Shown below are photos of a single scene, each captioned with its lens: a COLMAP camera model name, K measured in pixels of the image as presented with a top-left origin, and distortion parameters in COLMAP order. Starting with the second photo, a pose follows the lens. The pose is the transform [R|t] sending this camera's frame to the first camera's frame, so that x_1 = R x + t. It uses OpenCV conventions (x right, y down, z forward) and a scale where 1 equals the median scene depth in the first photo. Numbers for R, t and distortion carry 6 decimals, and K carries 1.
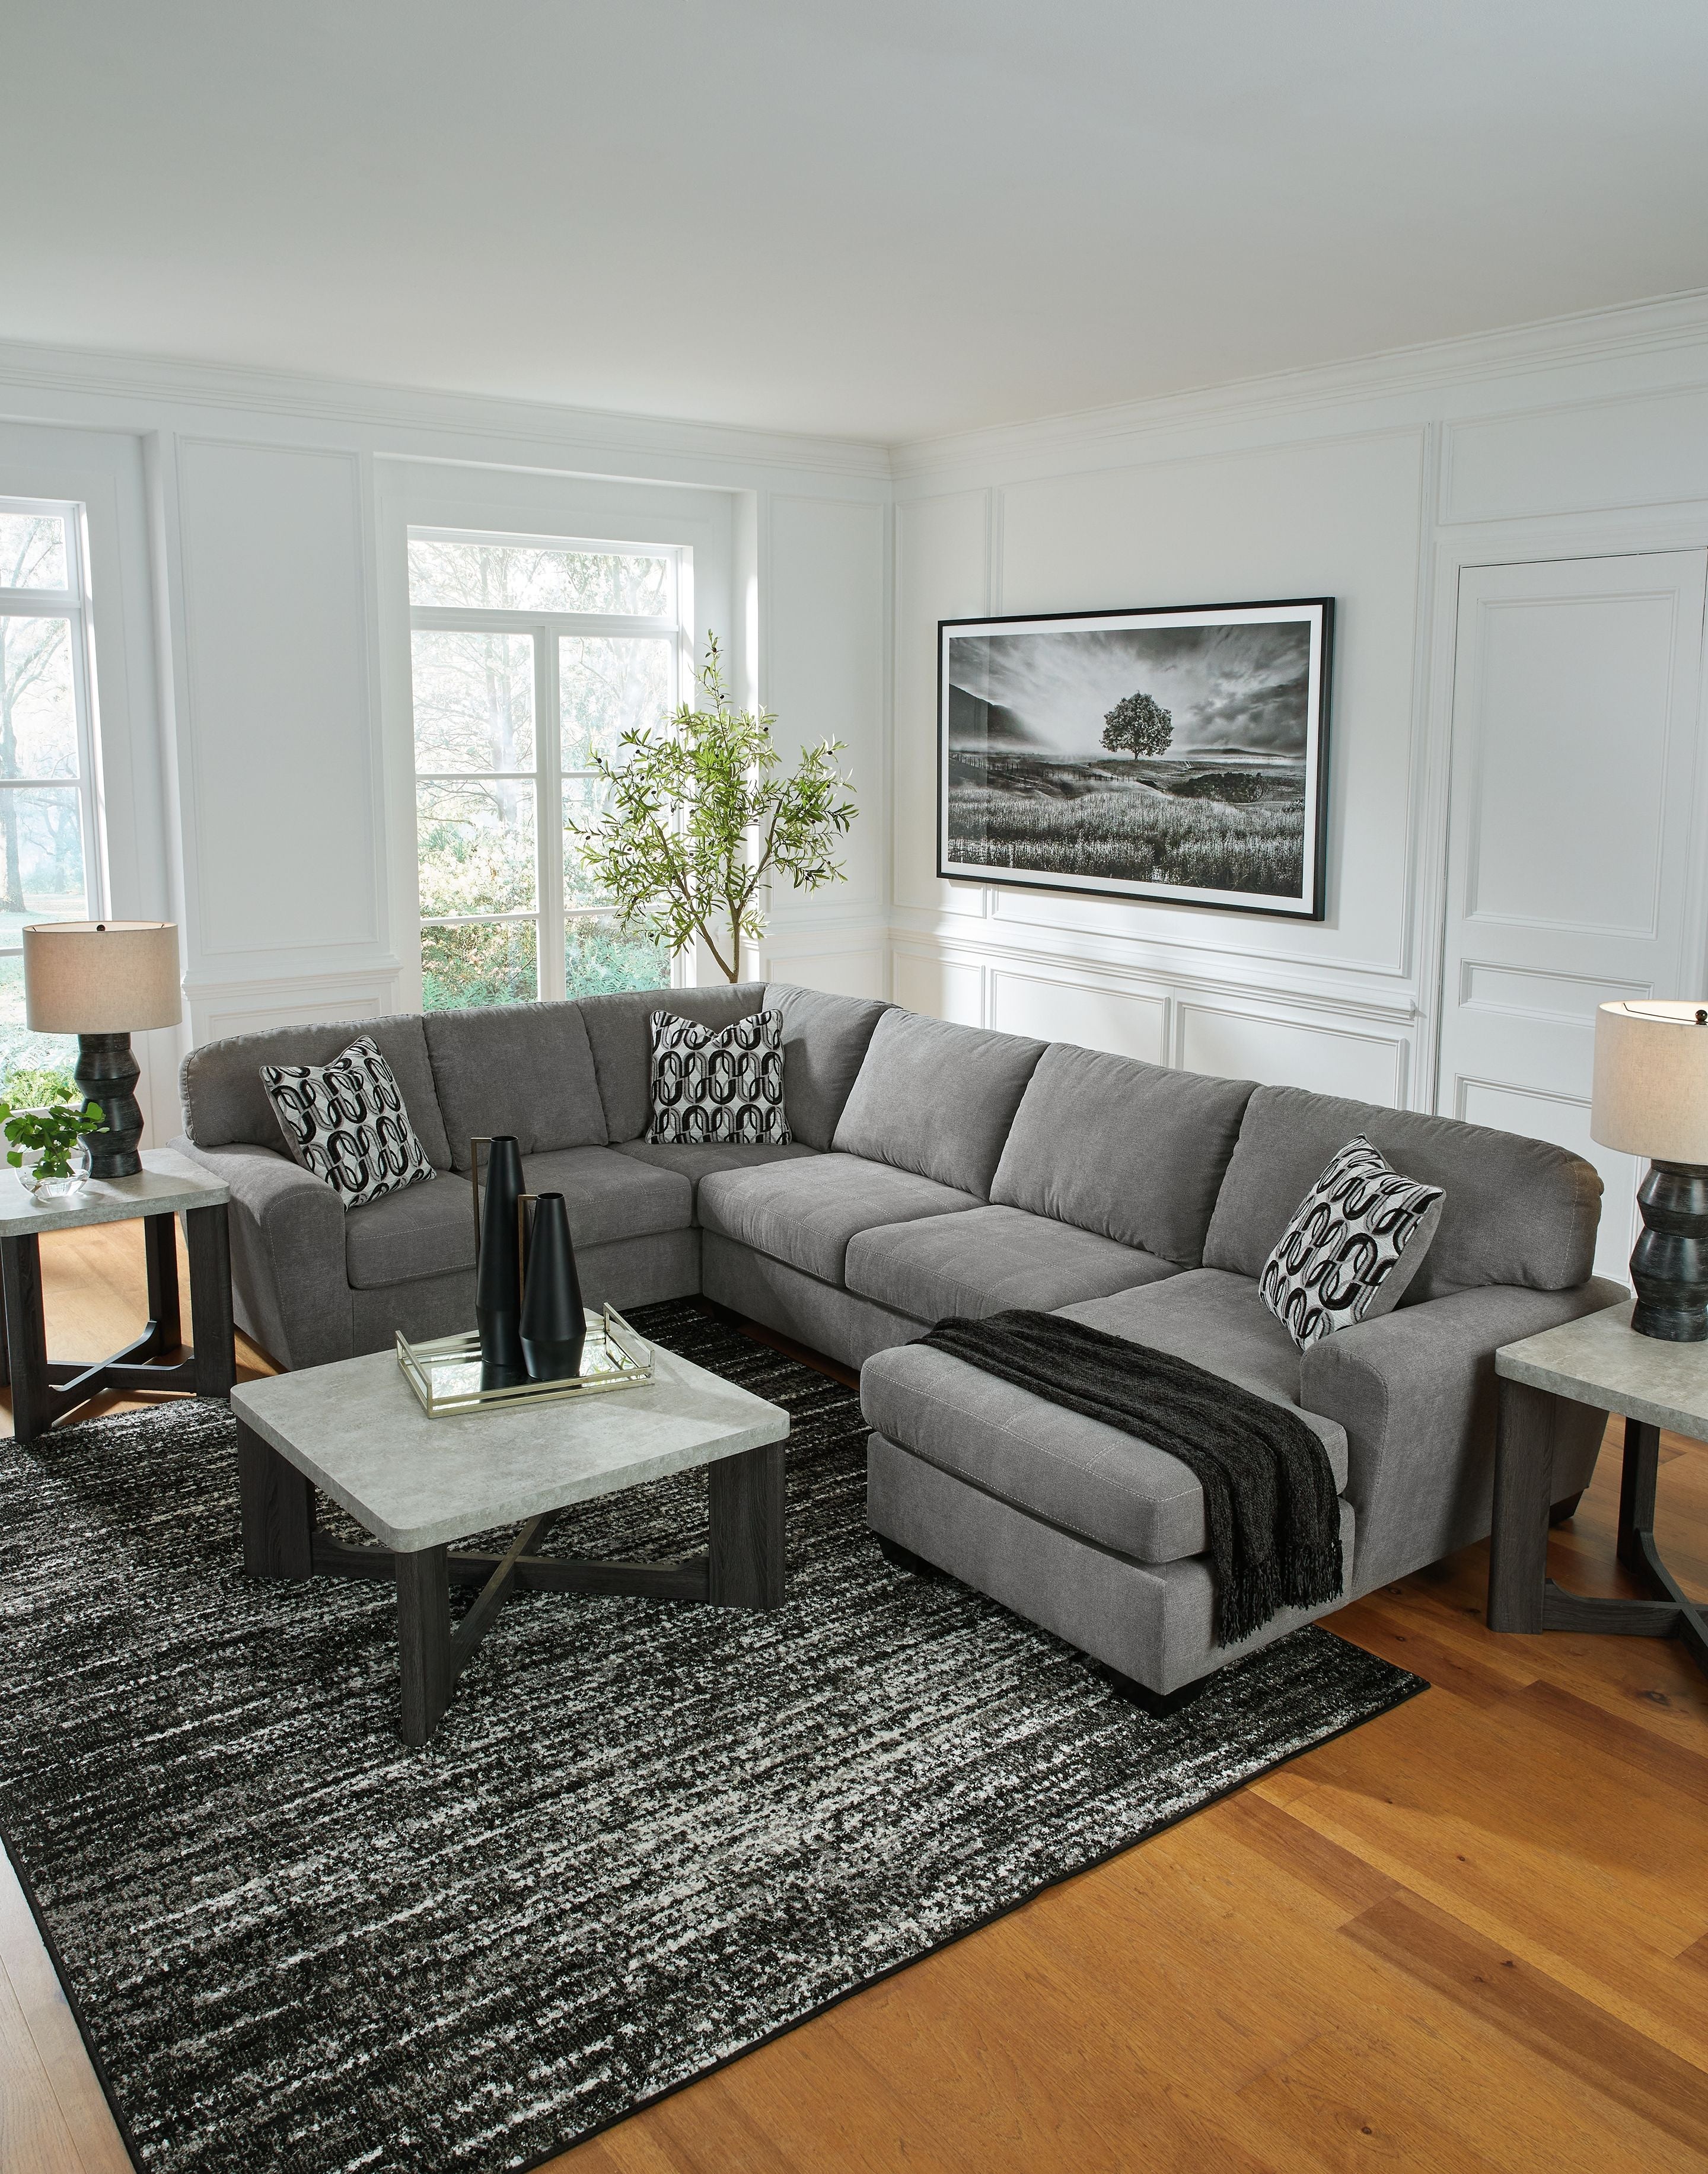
lens RADIAL K [[1775.3, 0, 859.9], [0, 1775.3, 948.0], [0, 0, 1]] dist [-0.011417, -0.002326]
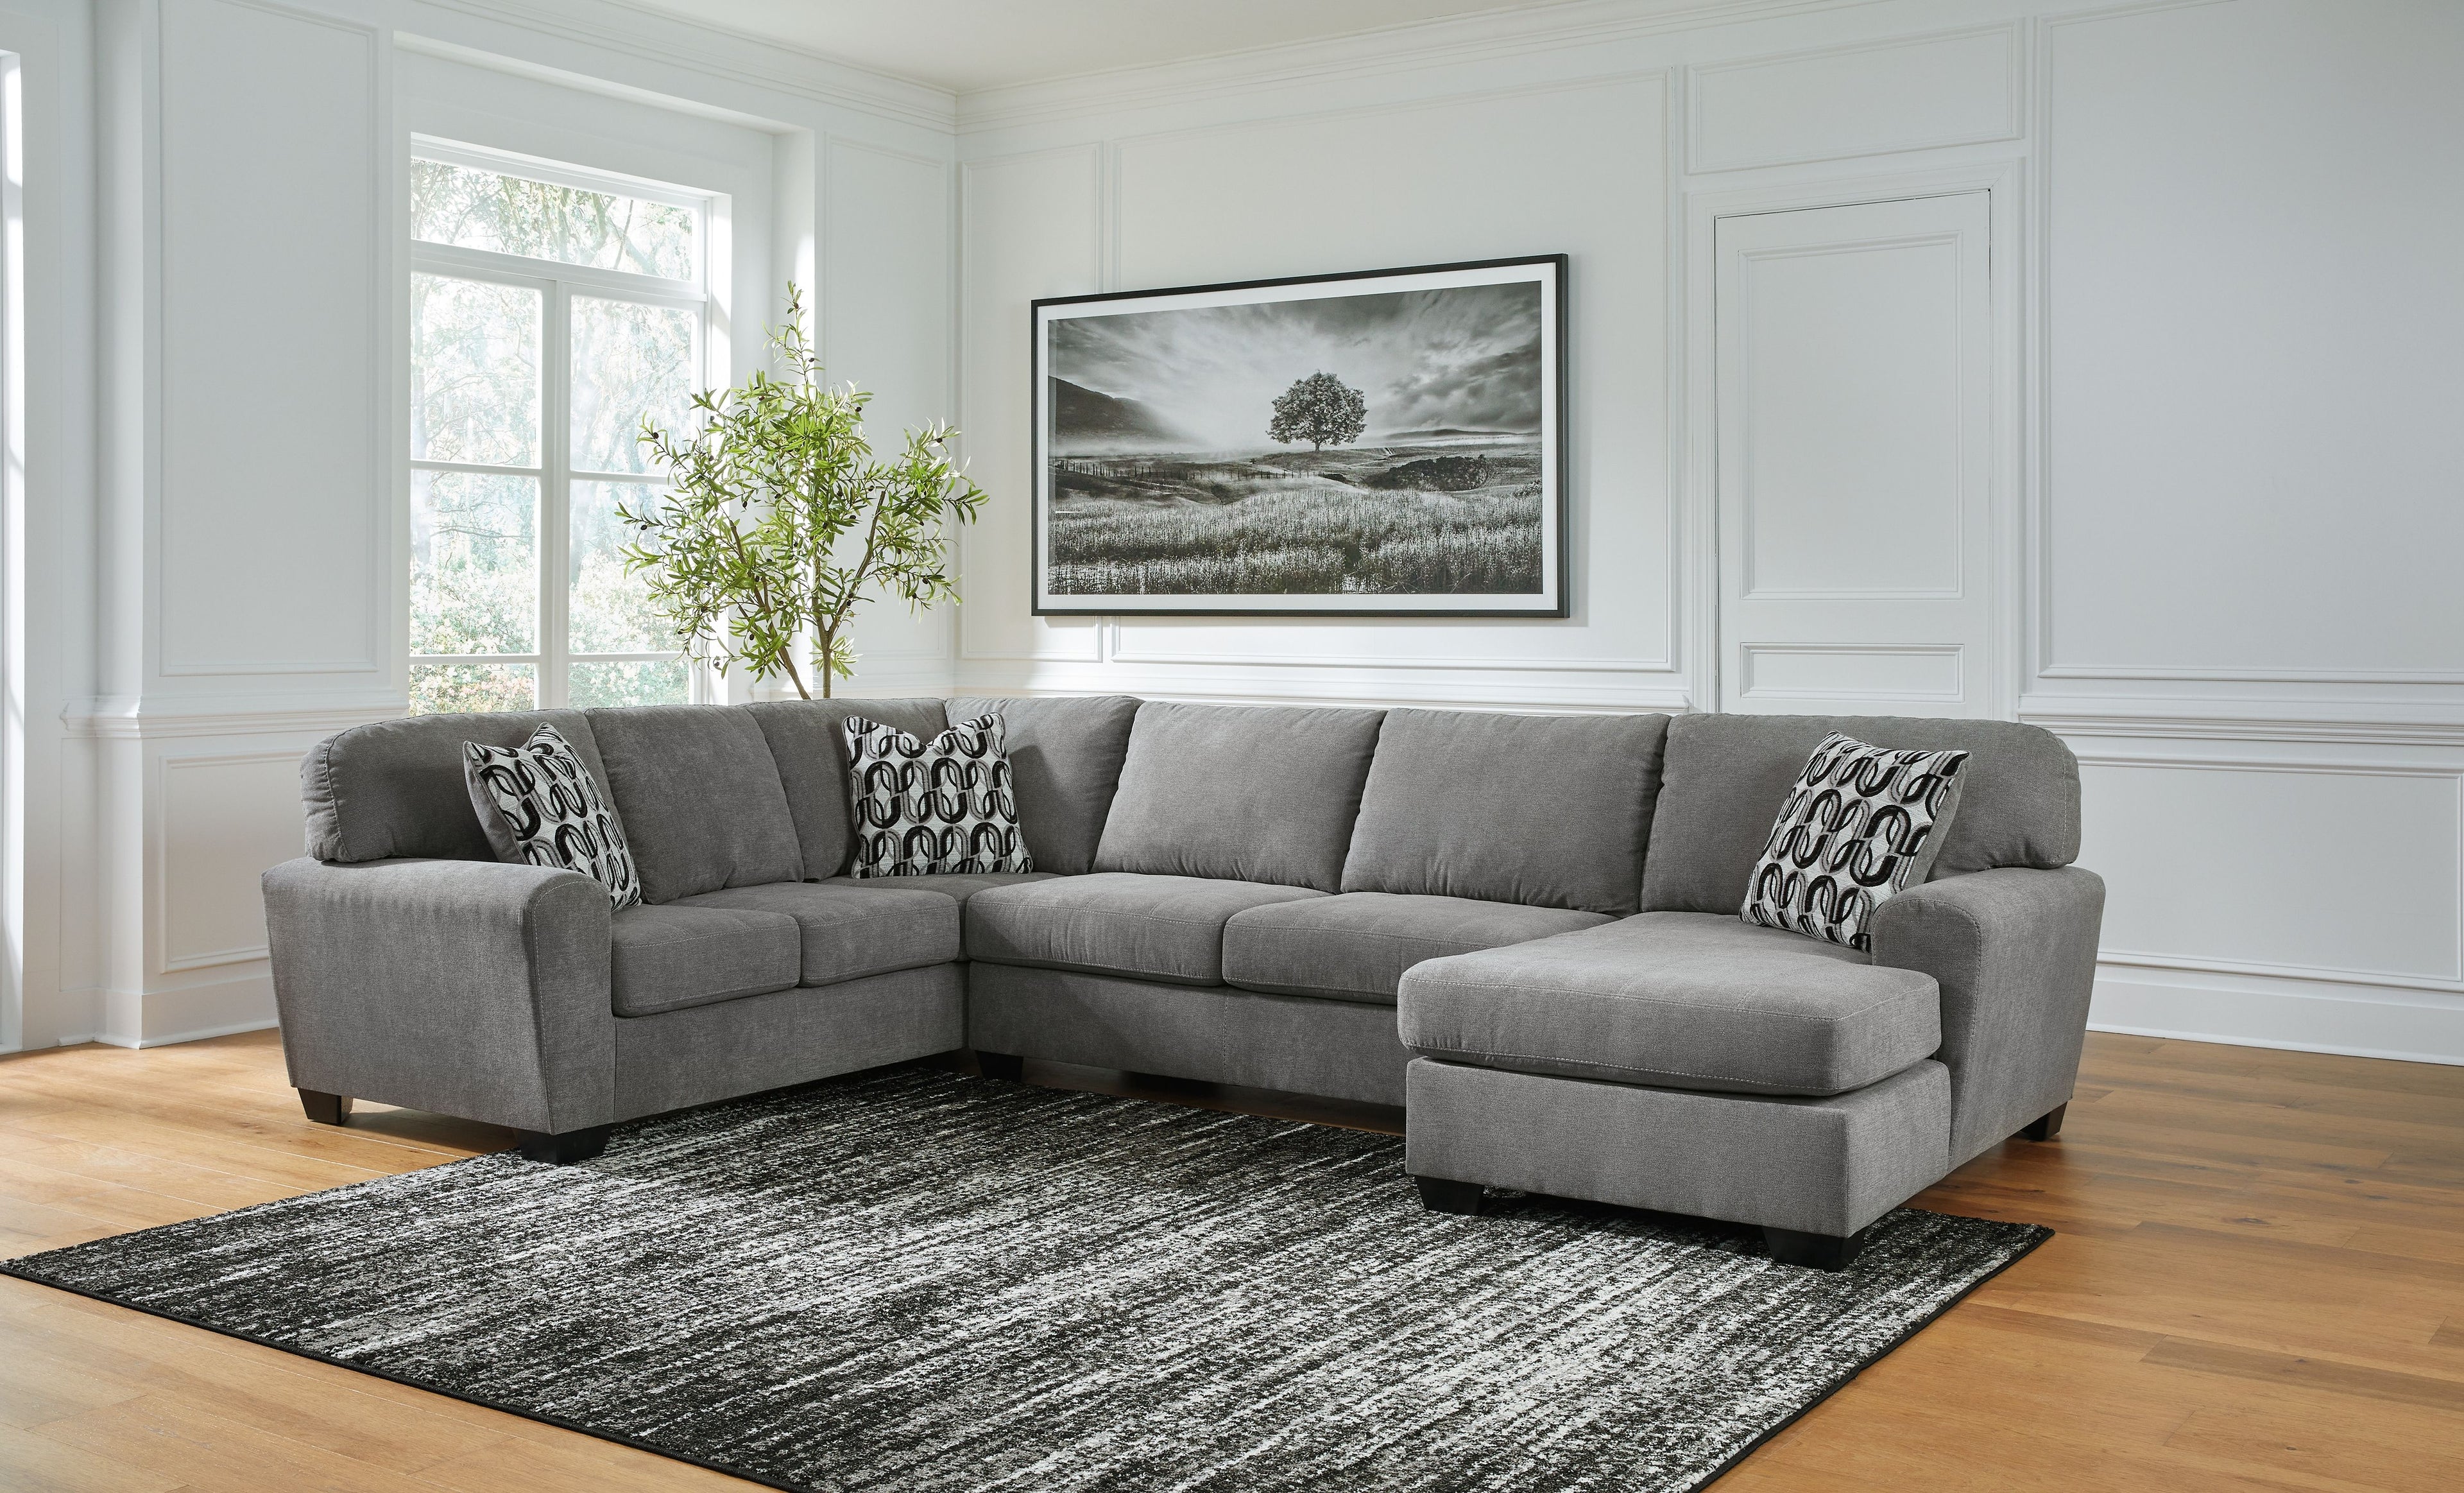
lens RADIAL K [[2466.9, 0, 1227.9], [0, 2466.9, 565.3], [0, 0, 1]] dist [0.003304, 0.010461]
pose [[0.947912, 0.002958, 0.318518, -0.276098], [0.043731, 0.989280, -0.139330, 0.117162], [-0.315516, 0.146002, 0.937621, -0.087733]]
